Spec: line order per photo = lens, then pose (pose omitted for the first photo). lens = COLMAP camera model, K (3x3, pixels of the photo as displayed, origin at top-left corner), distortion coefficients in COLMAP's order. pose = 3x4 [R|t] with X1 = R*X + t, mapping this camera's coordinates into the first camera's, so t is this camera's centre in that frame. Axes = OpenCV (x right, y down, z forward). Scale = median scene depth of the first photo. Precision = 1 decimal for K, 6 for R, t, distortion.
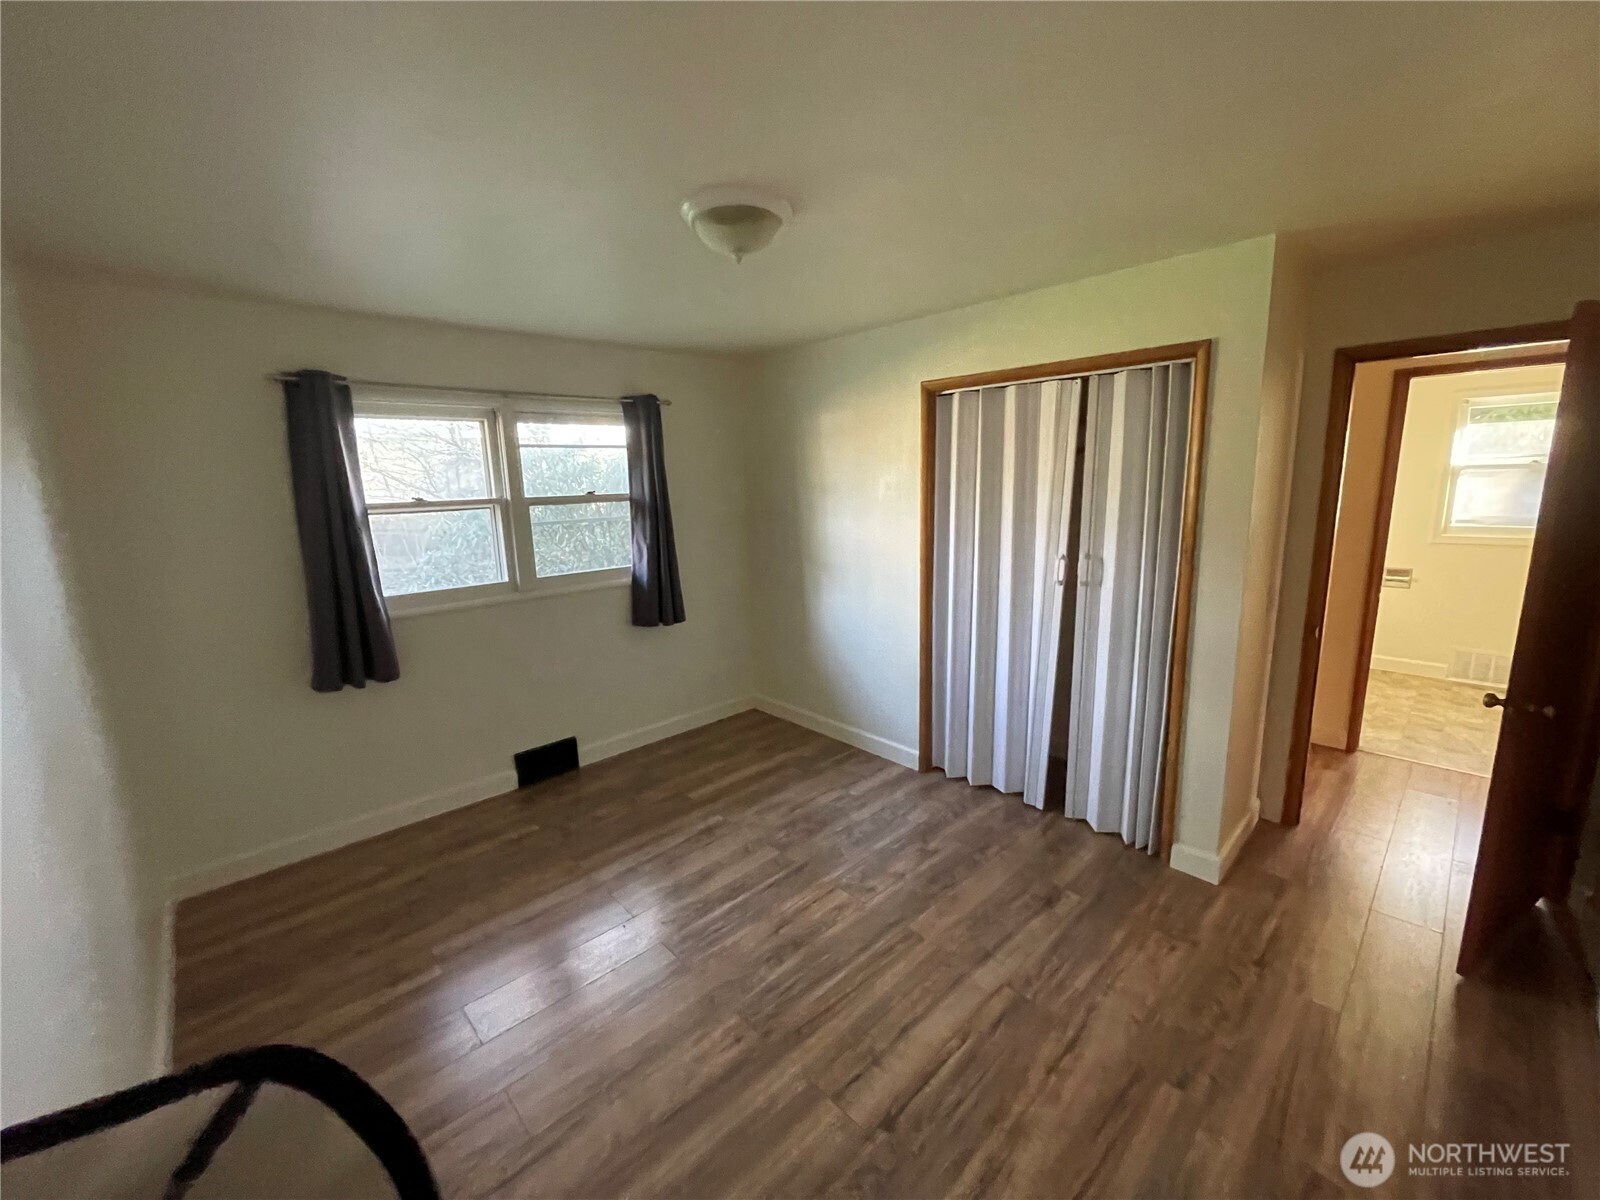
lens RADIAL K [[644.5, 0, 802.9], [0, 644.5, 594.7], [0, 0, 1]] dist [-0.004876, -0.001018]
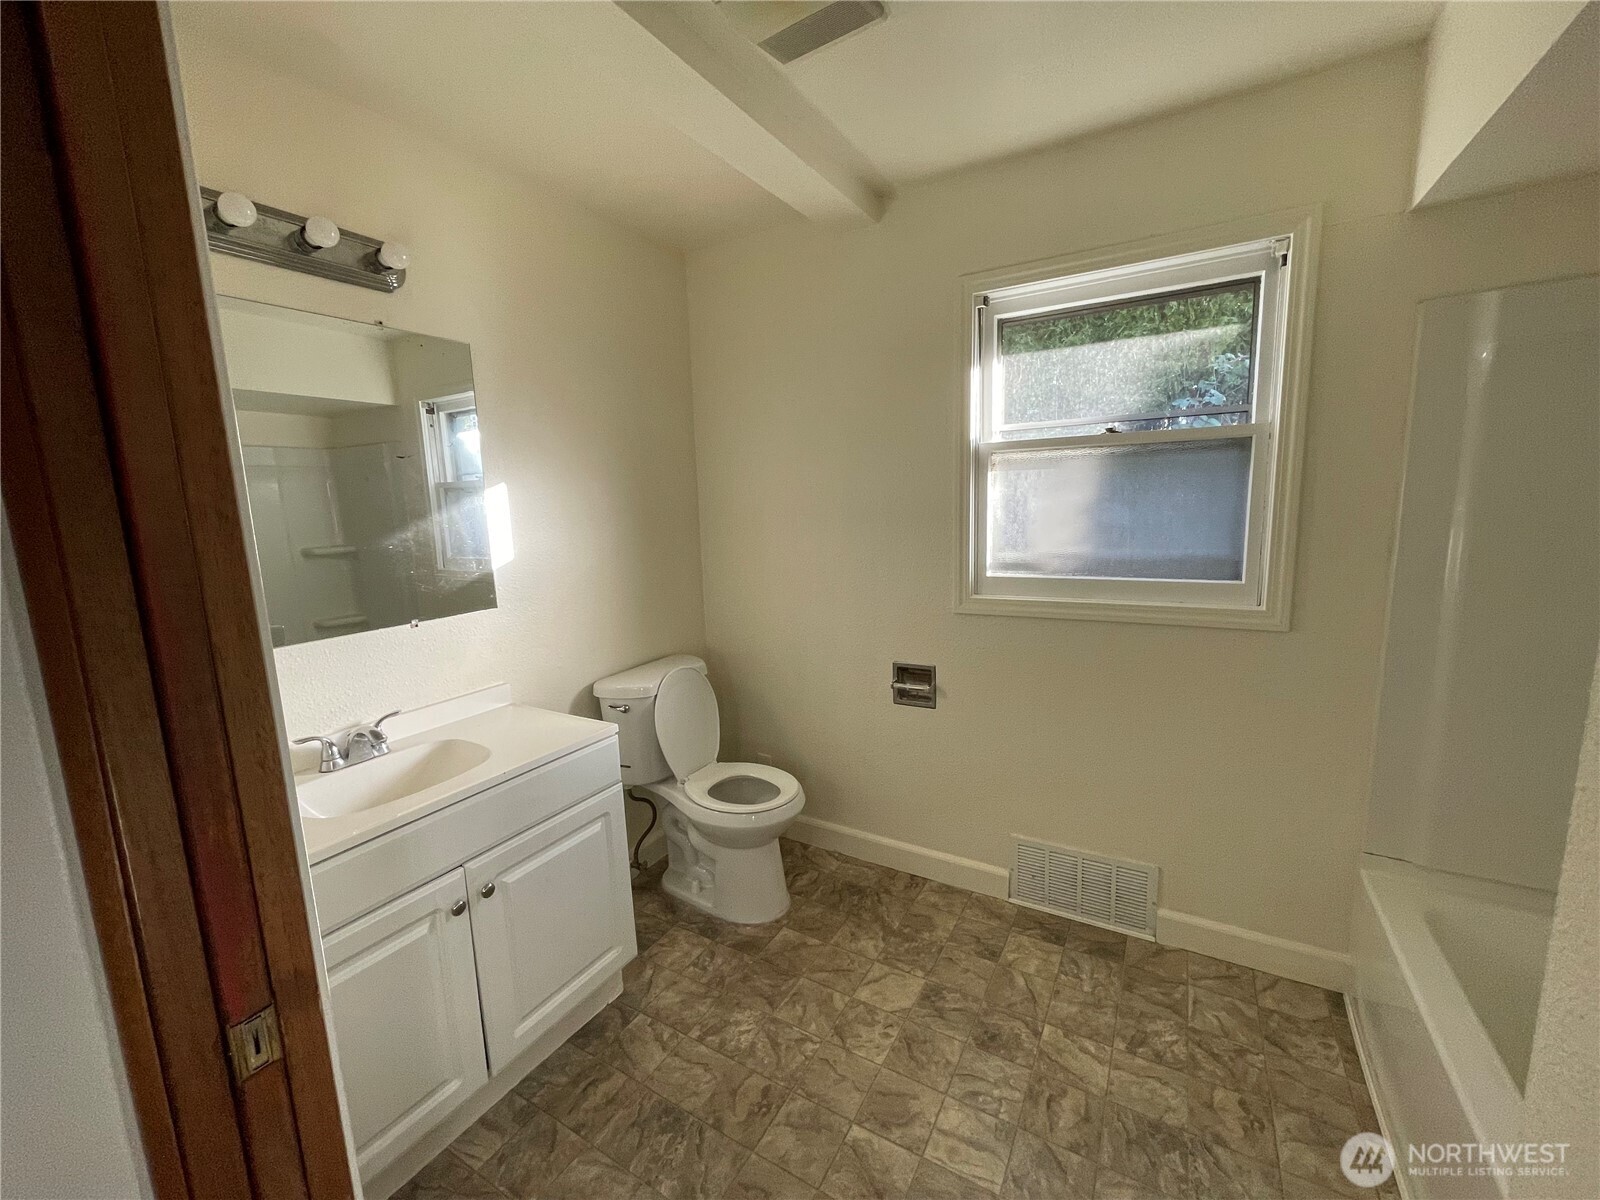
lens RADIAL K [[644.5, 0, 788.0], [0, 644.5, 601.7], [0, 0, 1]] dist [-0.004876, -0.001018]
pose [[0.960492, -0.052280, 0.273353, 0.763101], [0.060403, 0.997945, -0.021382, -0.089826], [-0.271674, 0.037049, 0.961676, 0.606443]]
